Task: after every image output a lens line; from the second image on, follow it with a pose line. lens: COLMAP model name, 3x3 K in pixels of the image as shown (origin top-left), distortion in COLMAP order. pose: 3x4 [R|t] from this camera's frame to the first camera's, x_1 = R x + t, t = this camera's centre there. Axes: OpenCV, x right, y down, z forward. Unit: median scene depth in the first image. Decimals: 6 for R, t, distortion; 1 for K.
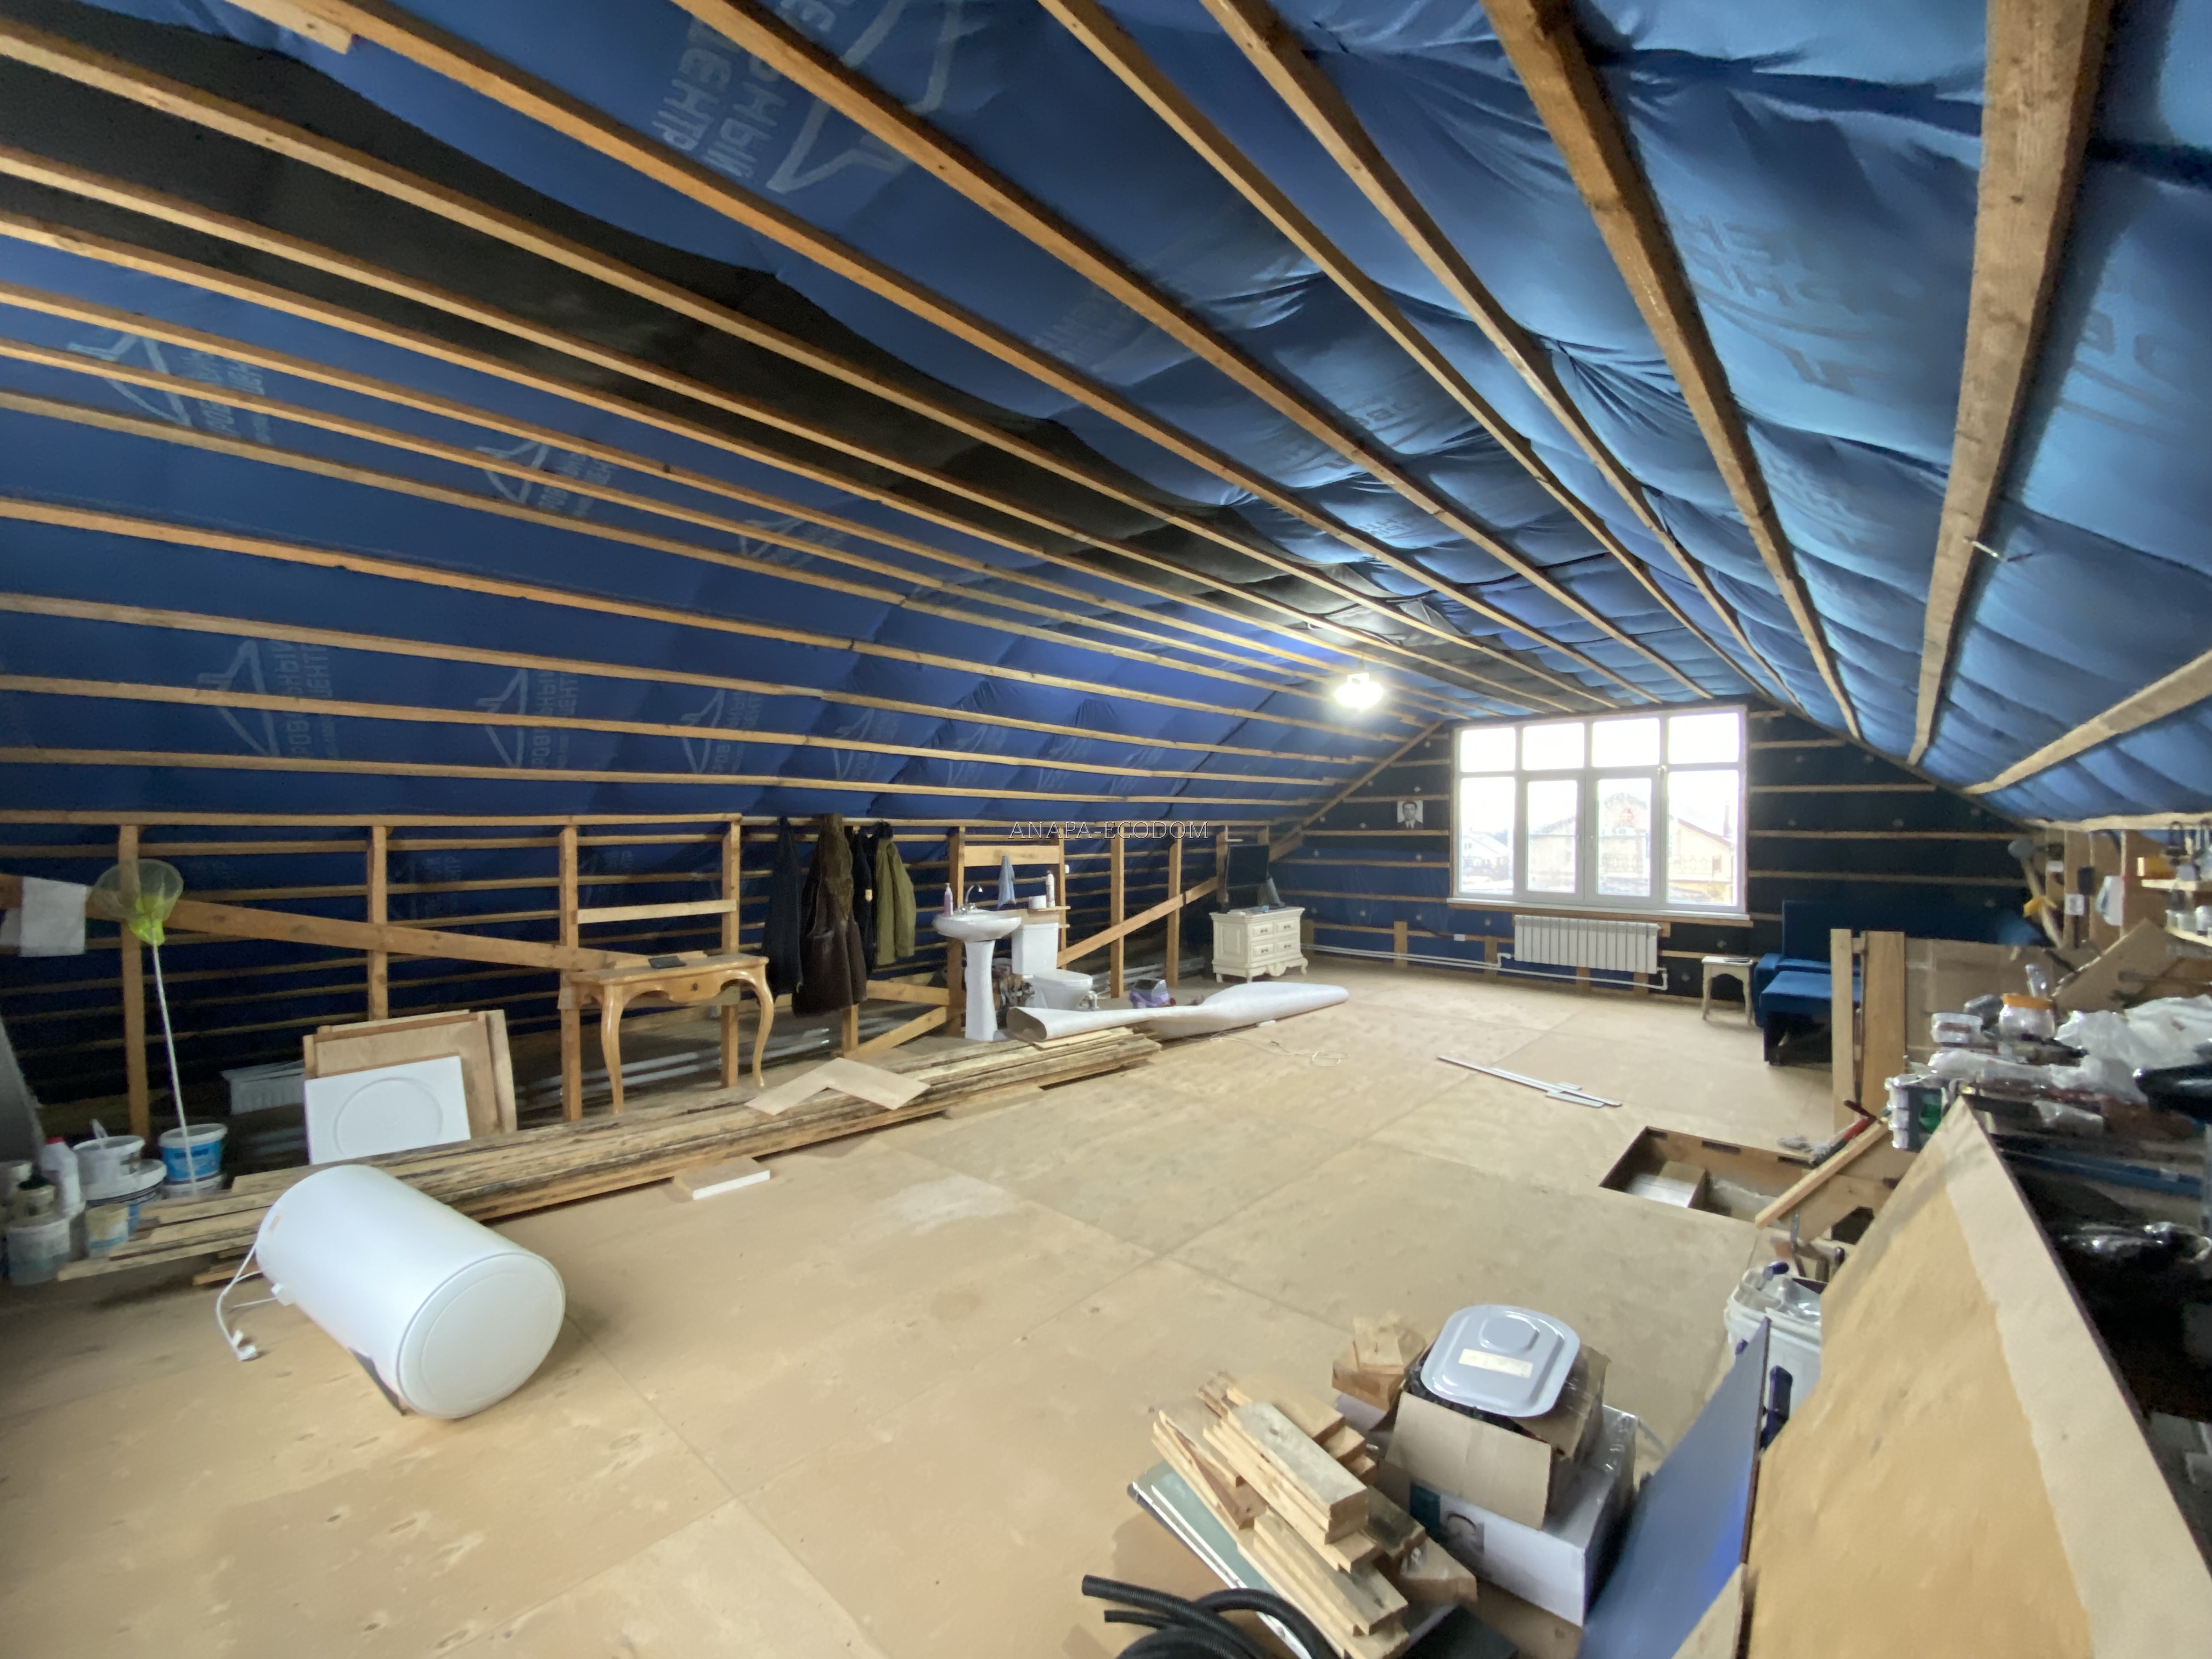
lens RADIAL K [[899.4, 0, 1098.9], [0, 899.4, 830.3], [0, 0, 1]] dist [0.035690, -0.028925]
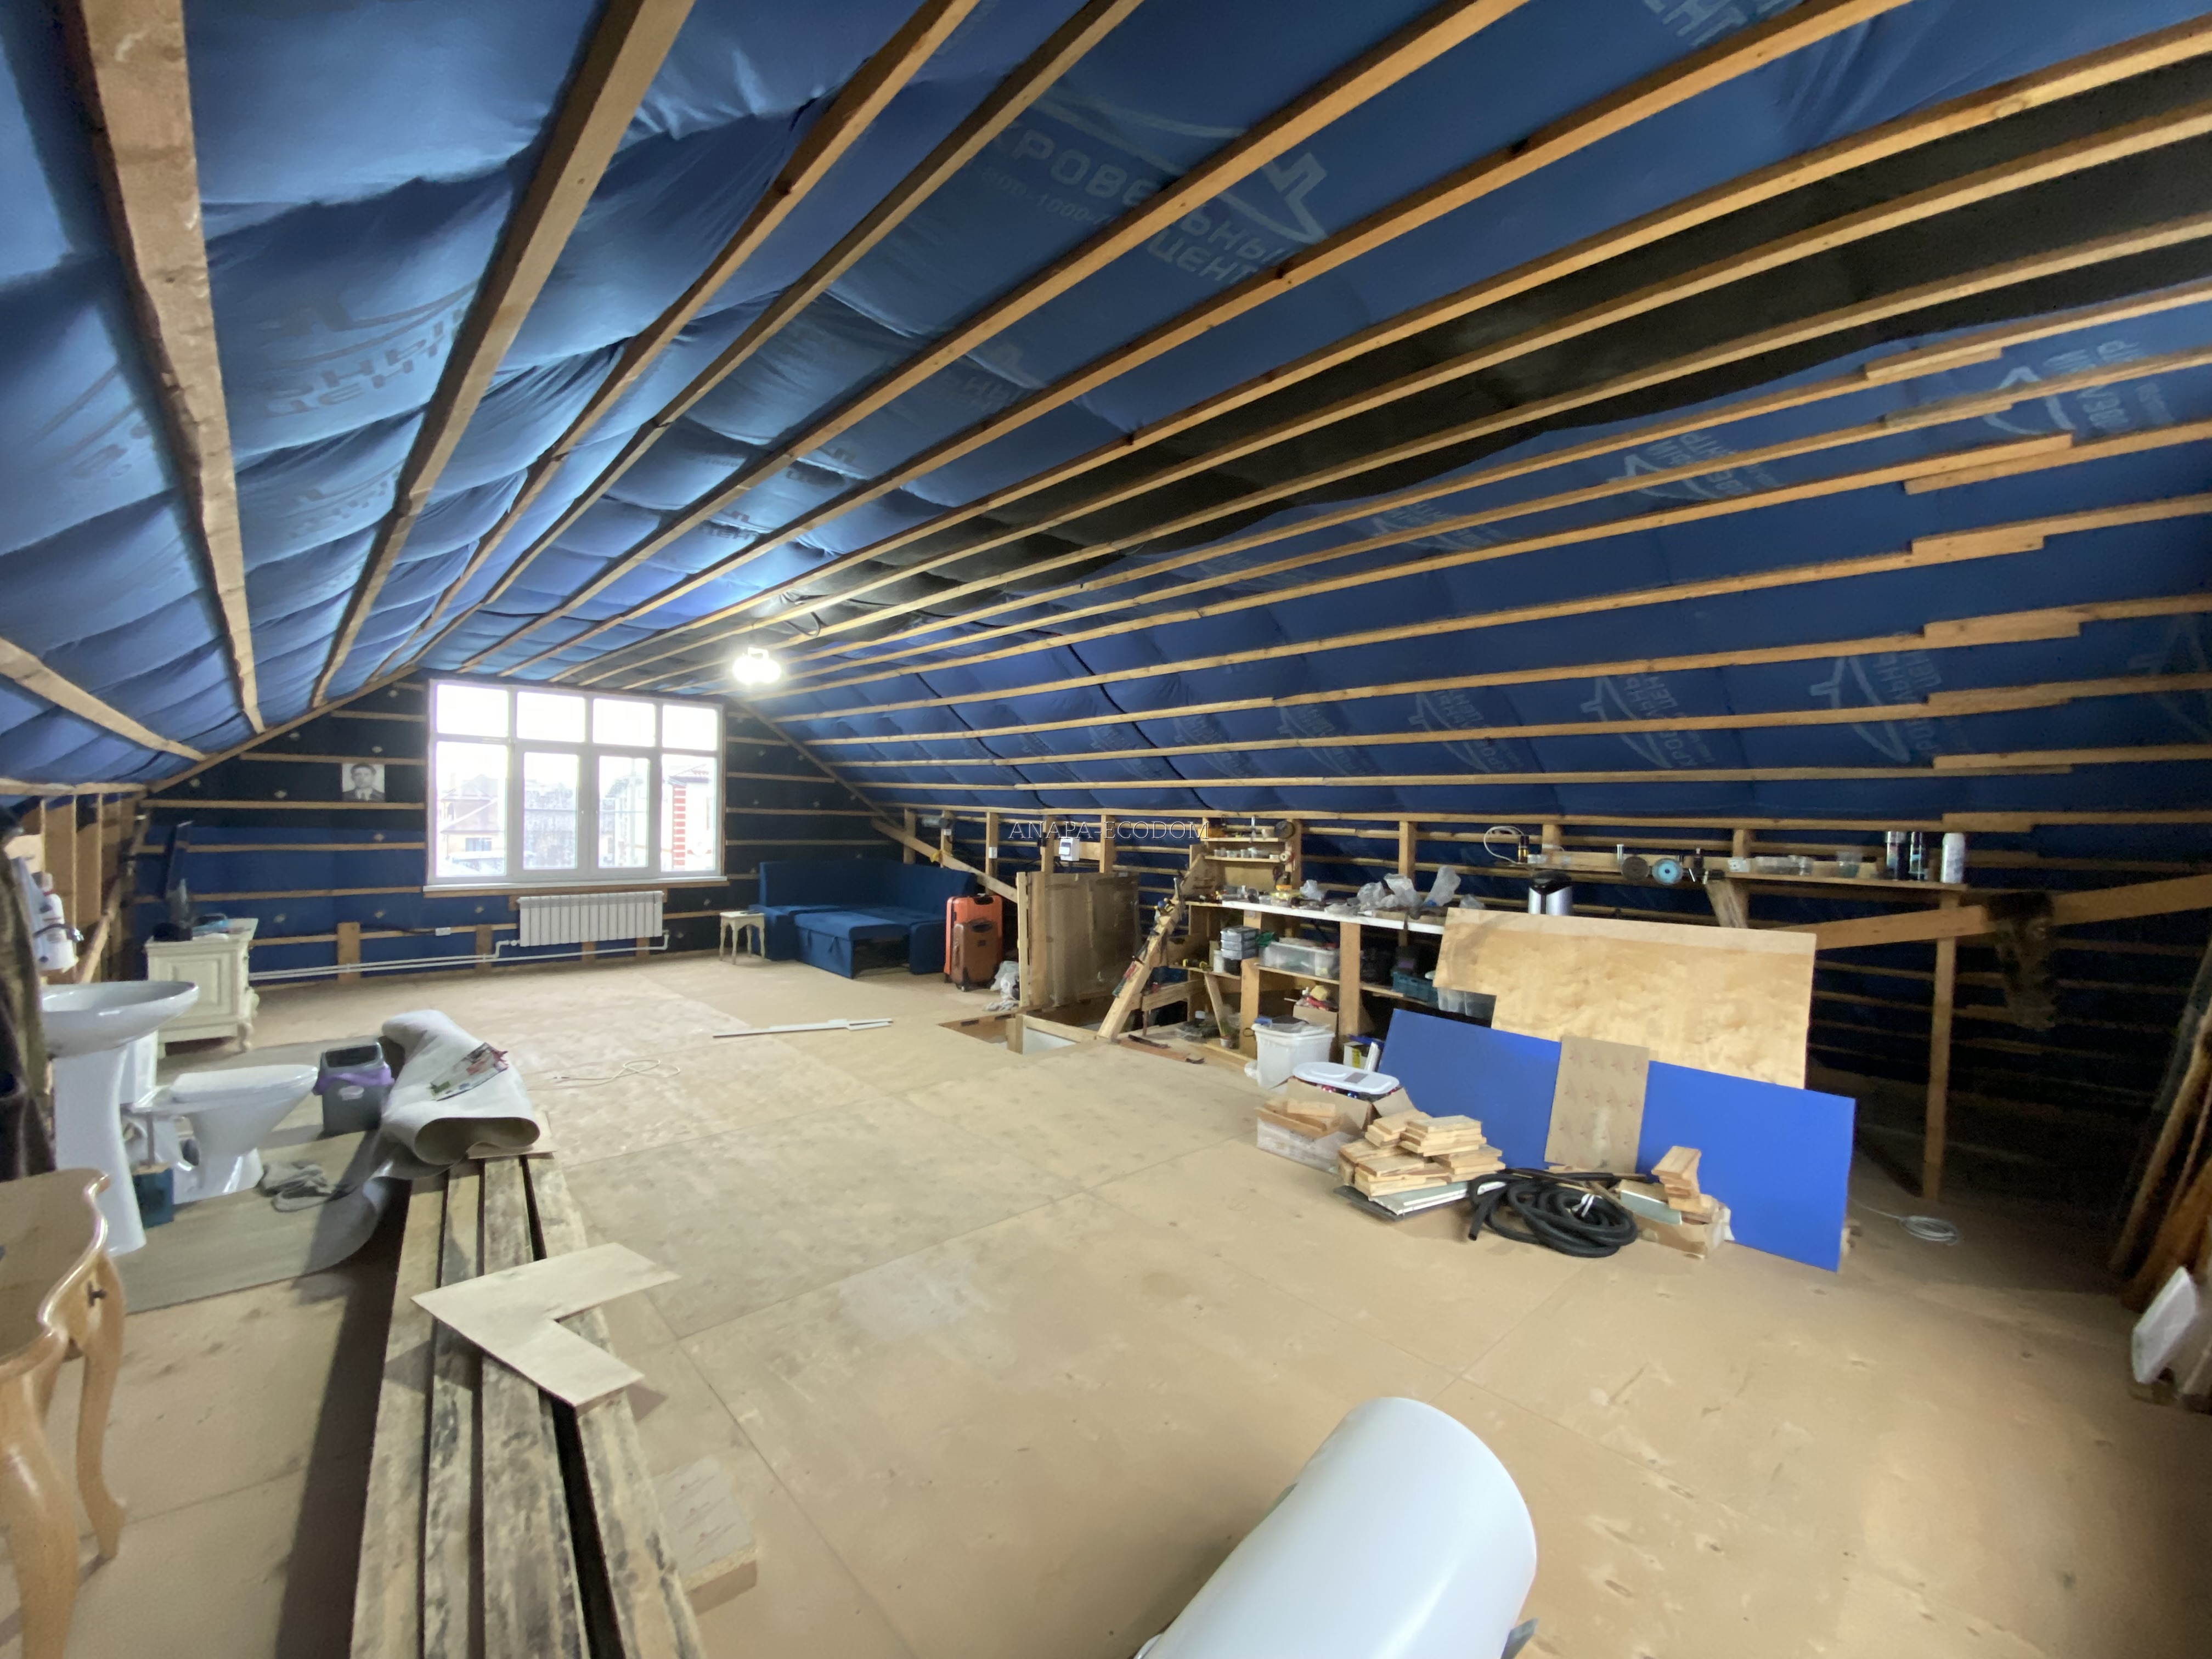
lens RADIAL K [[899.4, 0, 1098.9], [0, 899.4, 830.3], [0, 0, 1]] dist [0.035690, -0.028925]
pose [[0.087255, -0.020210, 0.995981, -0.418422], [-0.017741, 0.999604, 0.021837, -0.004561], [-0.996028, -0.019575, 0.086862, 0.353150]]
